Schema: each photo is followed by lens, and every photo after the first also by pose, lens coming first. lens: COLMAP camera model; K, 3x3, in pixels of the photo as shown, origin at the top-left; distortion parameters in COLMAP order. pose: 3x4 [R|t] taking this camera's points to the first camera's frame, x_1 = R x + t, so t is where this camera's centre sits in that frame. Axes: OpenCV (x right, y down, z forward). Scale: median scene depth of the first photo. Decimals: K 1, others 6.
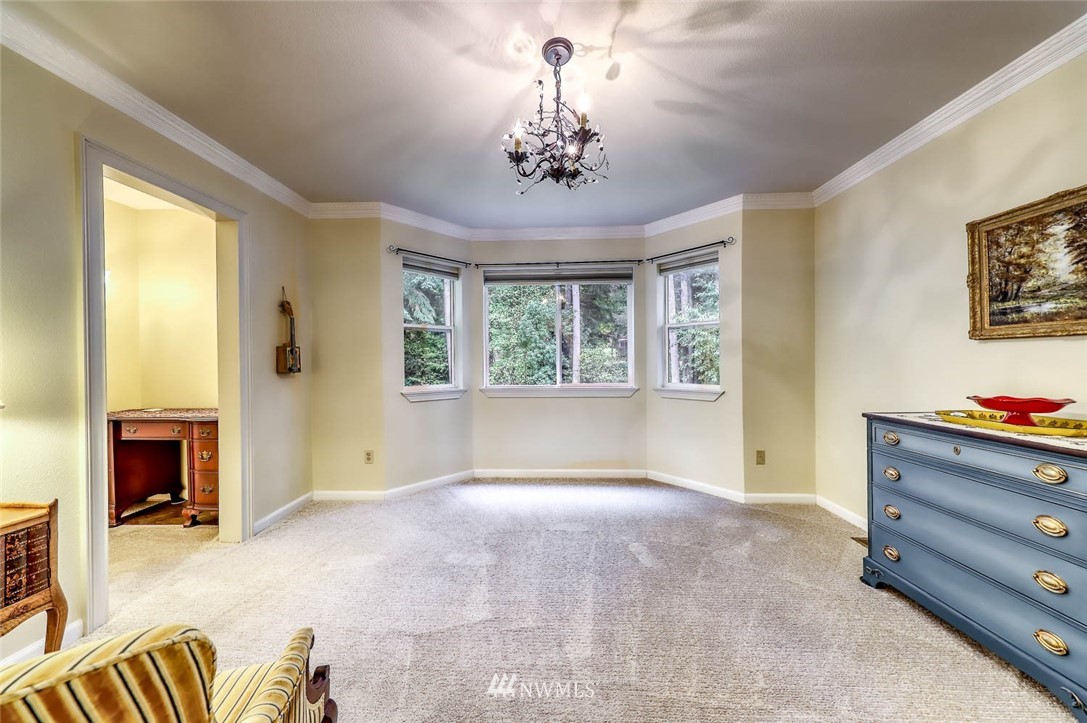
lens RADIAL K [[384.0, 0, 538.2], [0, 384.0, 359.1], [0, 0, 1]] dist [0.002679, -0.000222]
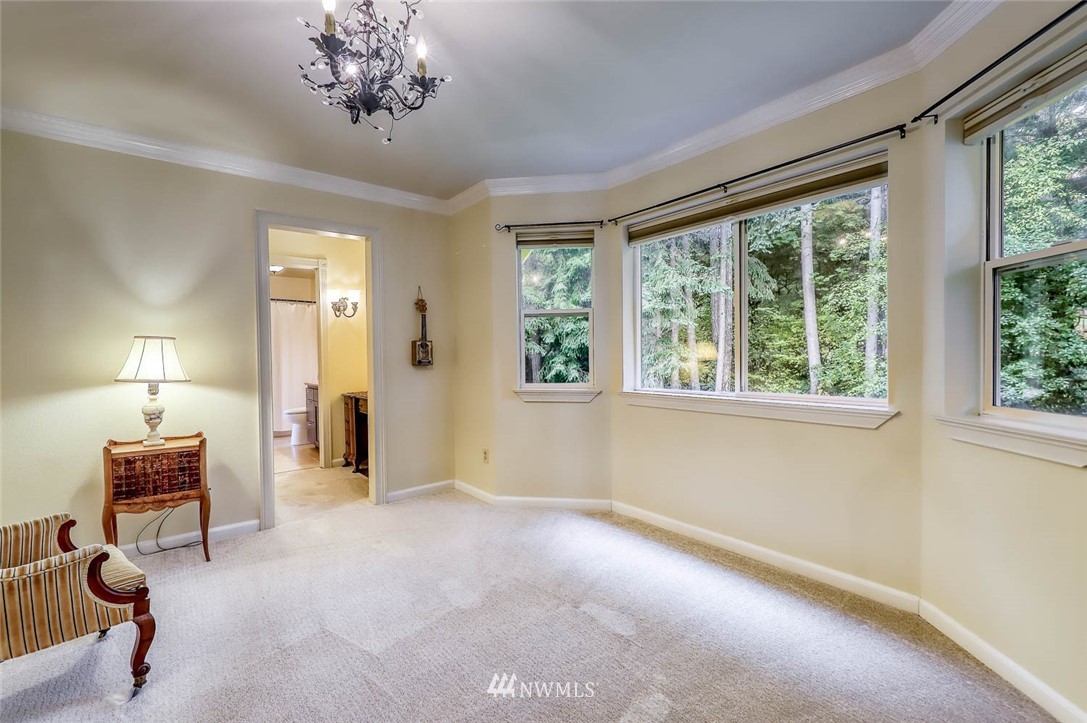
lens RADIAL K [[480.8, 0, 539.8], [0, 480.8, 365.5], [0, 0, 1]] dist [0.001188, -0.000452]
pose [[0.604374, 0.018246, -0.796491, 0.572643], [0.008977, 0.999518, 0.029709, -0.000683], [0.796650, -0.025106, 0.603919, 0.400927]]
